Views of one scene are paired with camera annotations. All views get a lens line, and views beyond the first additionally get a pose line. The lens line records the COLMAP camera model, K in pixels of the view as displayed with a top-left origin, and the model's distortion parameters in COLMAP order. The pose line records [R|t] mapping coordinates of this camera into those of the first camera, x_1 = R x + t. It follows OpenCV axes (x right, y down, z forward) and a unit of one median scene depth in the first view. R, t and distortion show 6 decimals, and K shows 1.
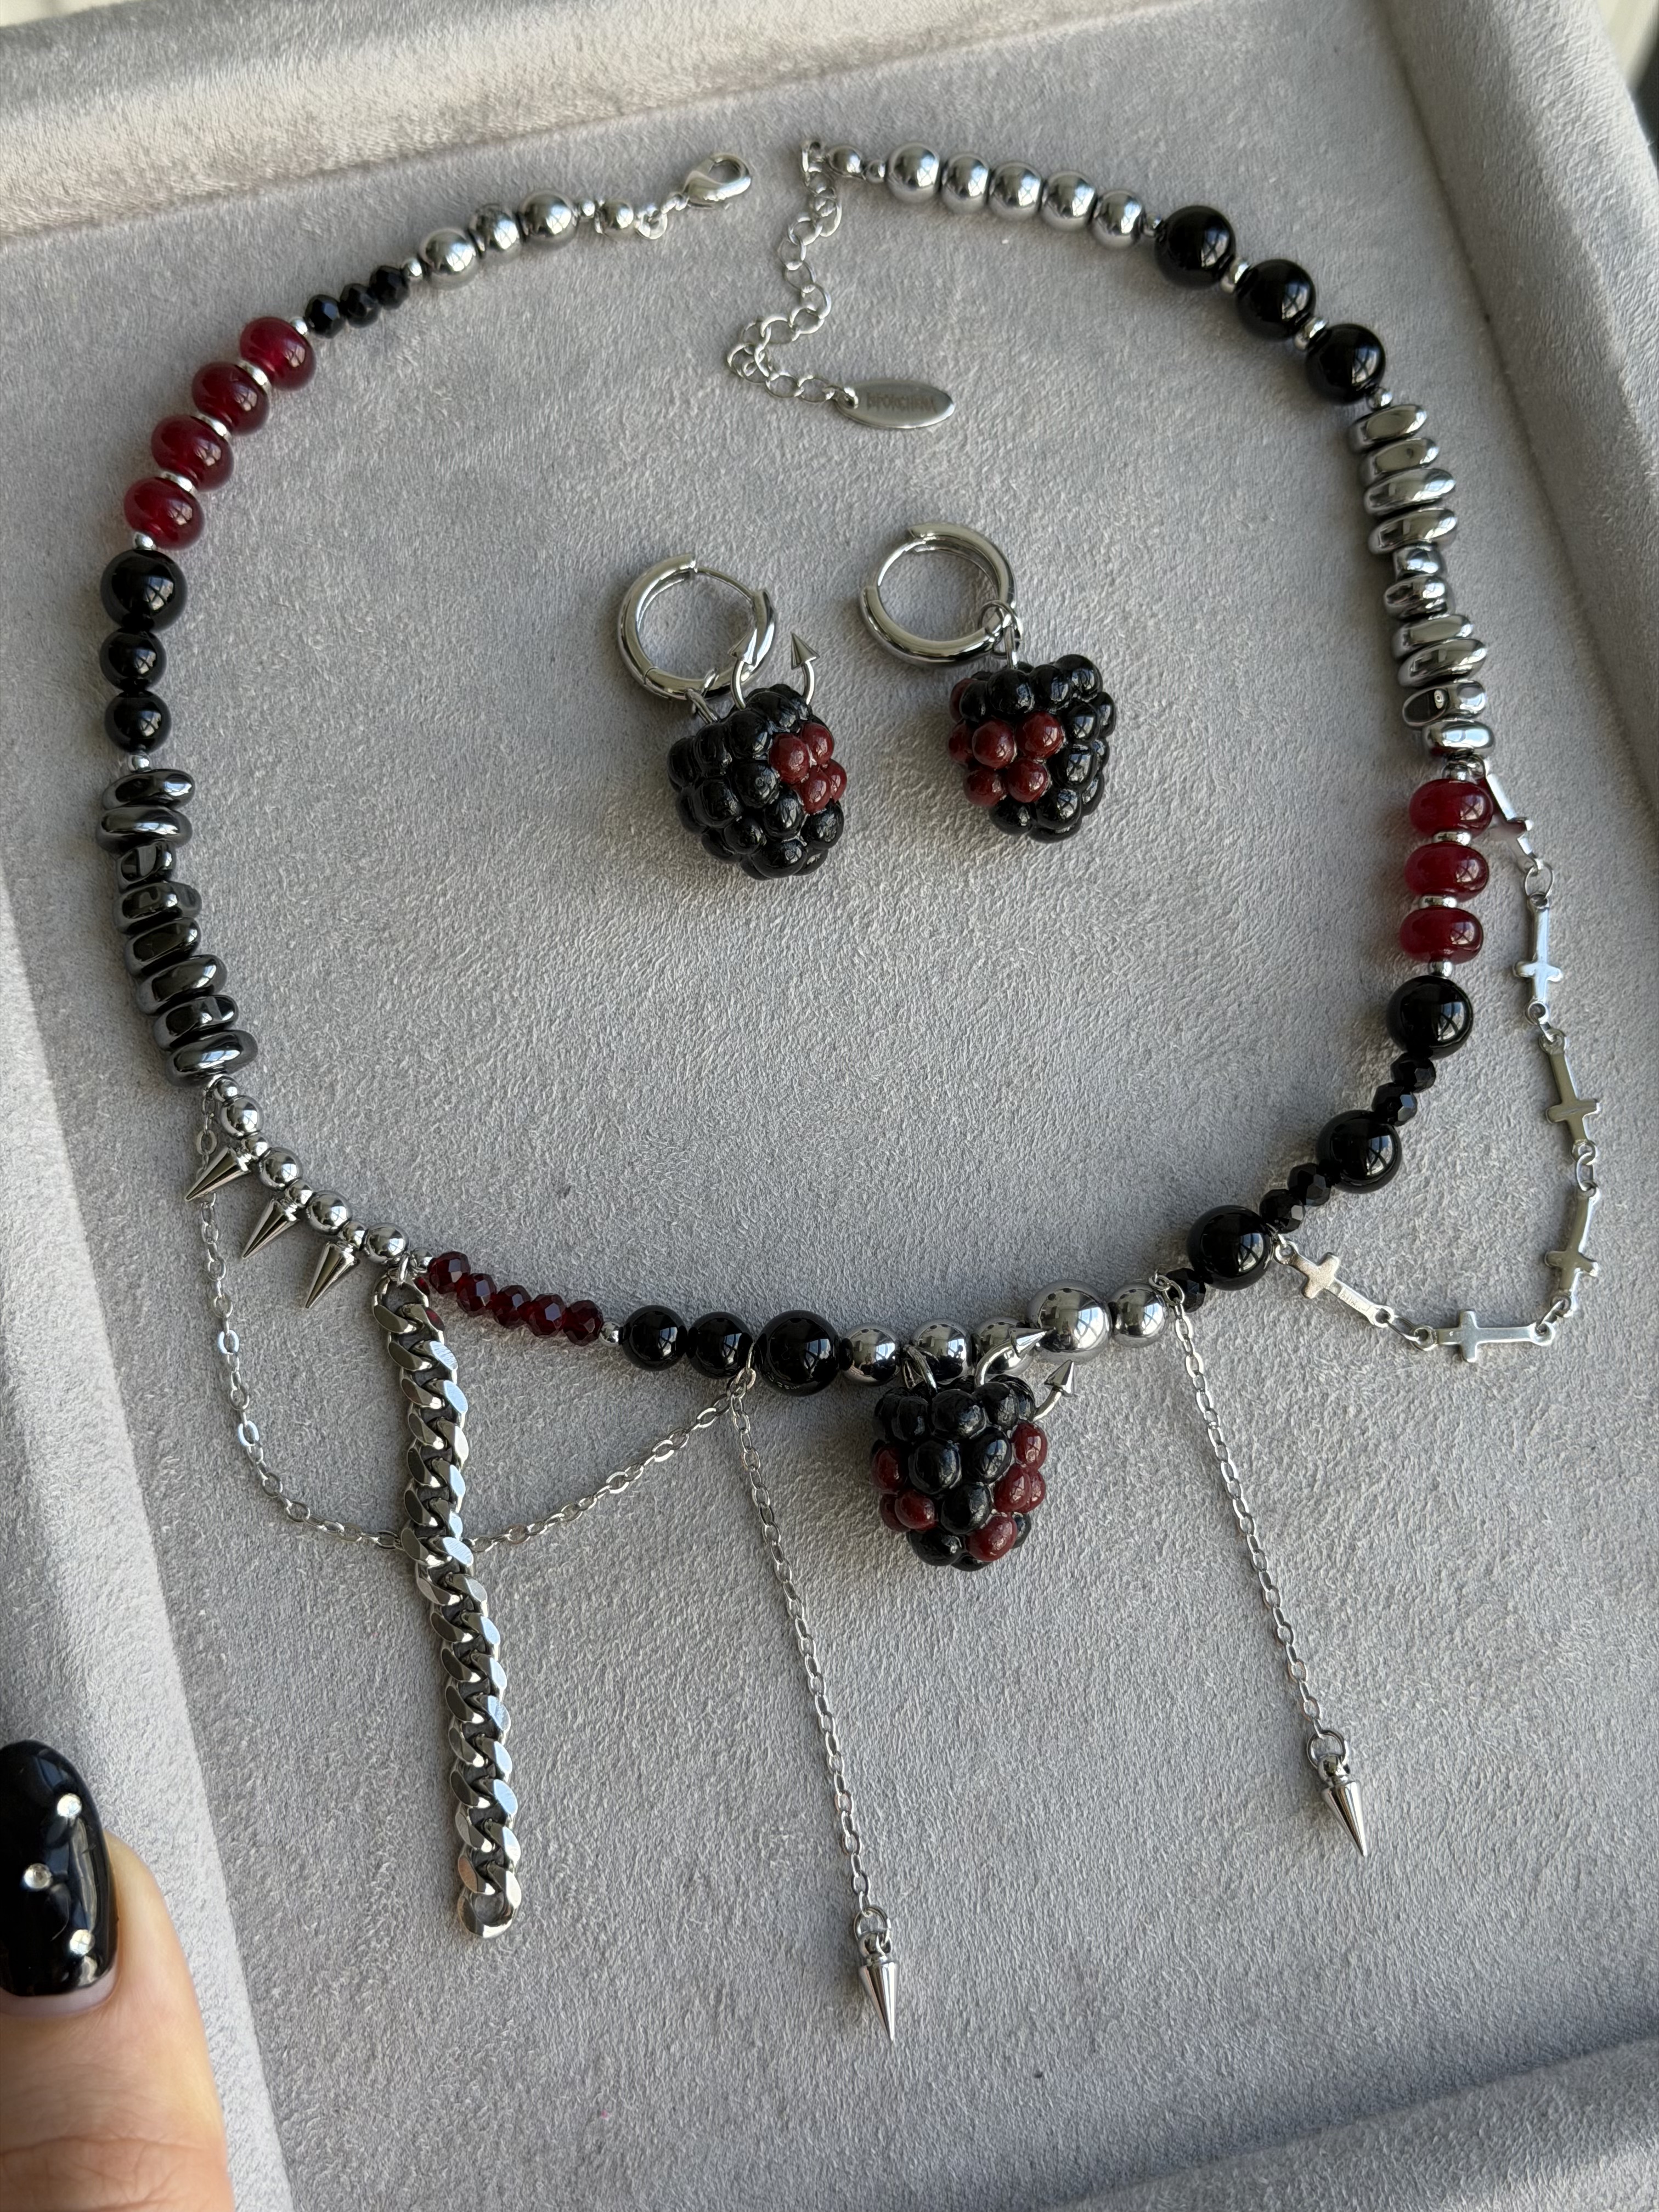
lens RADIAL K [[3157.3, 0, 829.5], [0, 3157.3, 1106.0], [0, 0, 1]] dist [0.165190, -0.477151]
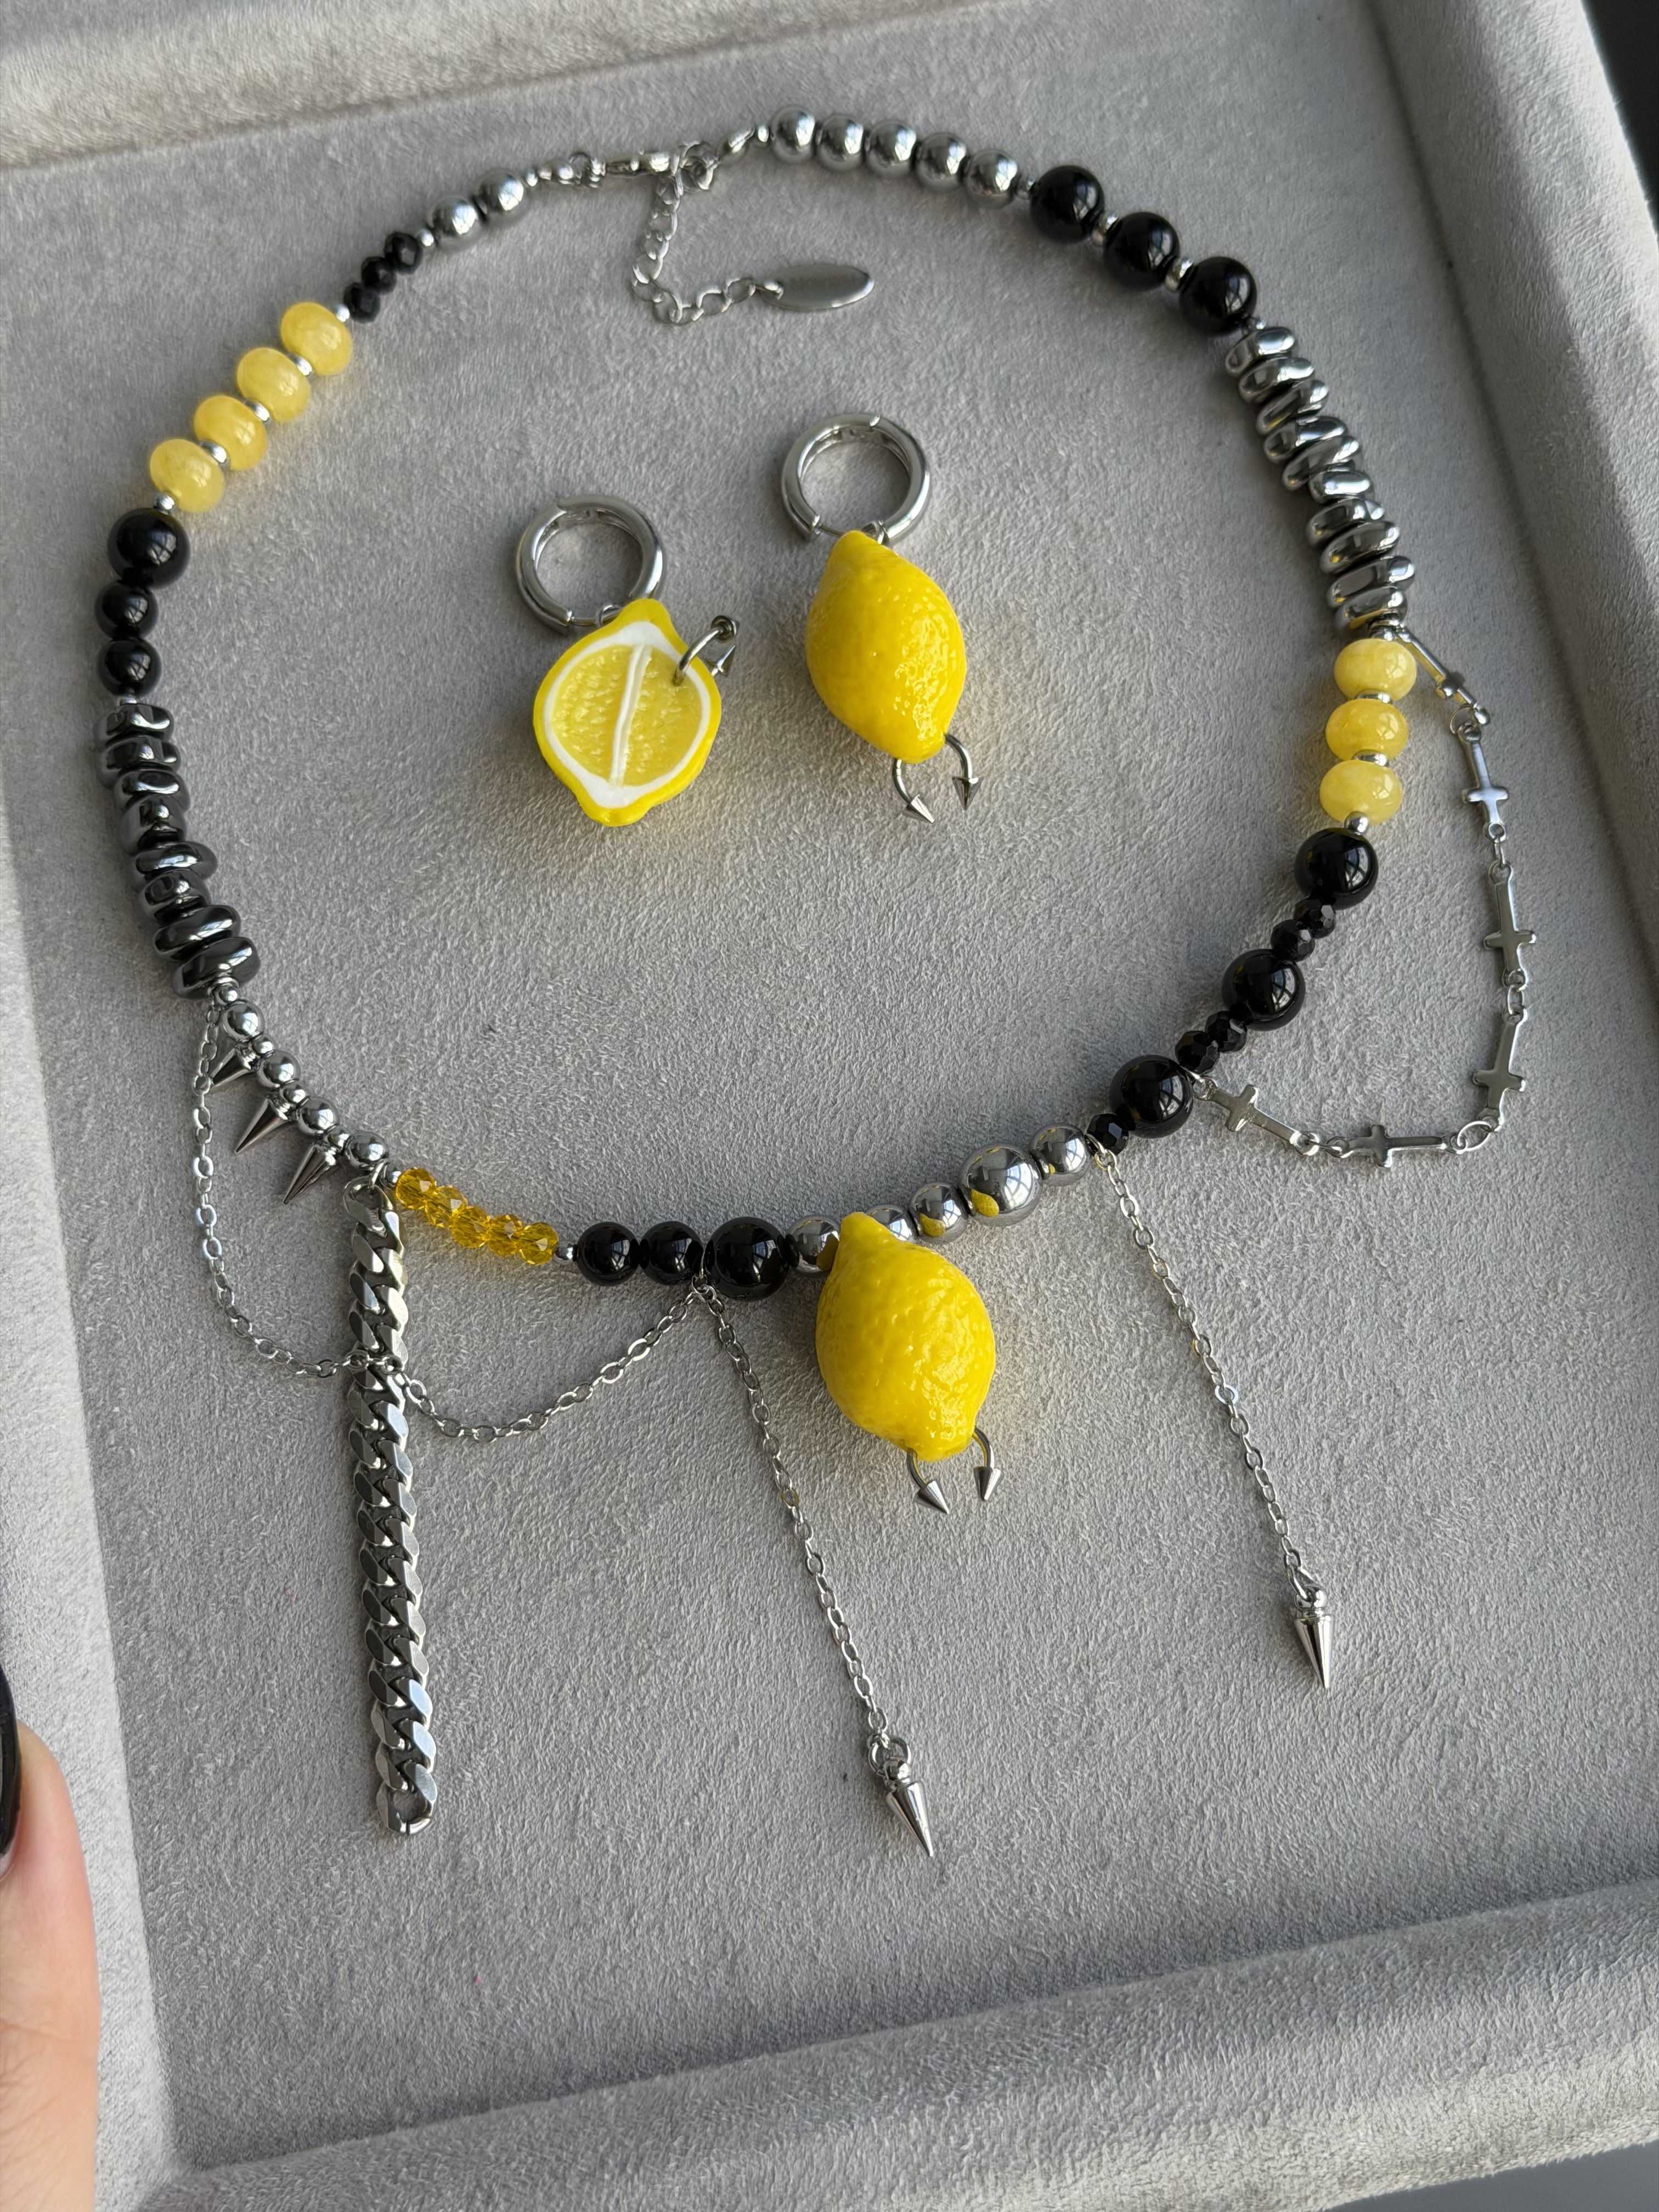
lens RADIAL K [[3157.3, 0, 829.5], [0, 3157.3, 1106.0], [0, 0, 1]] dist [0.165190, -0.477151]
pose [[0.994823, 0.042351, -0.092373, 0.121556], [-0.049516, 0.995823, -0.076710, 0.121893], [0.088739, 0.080887, 0.992765, -0.022894]]
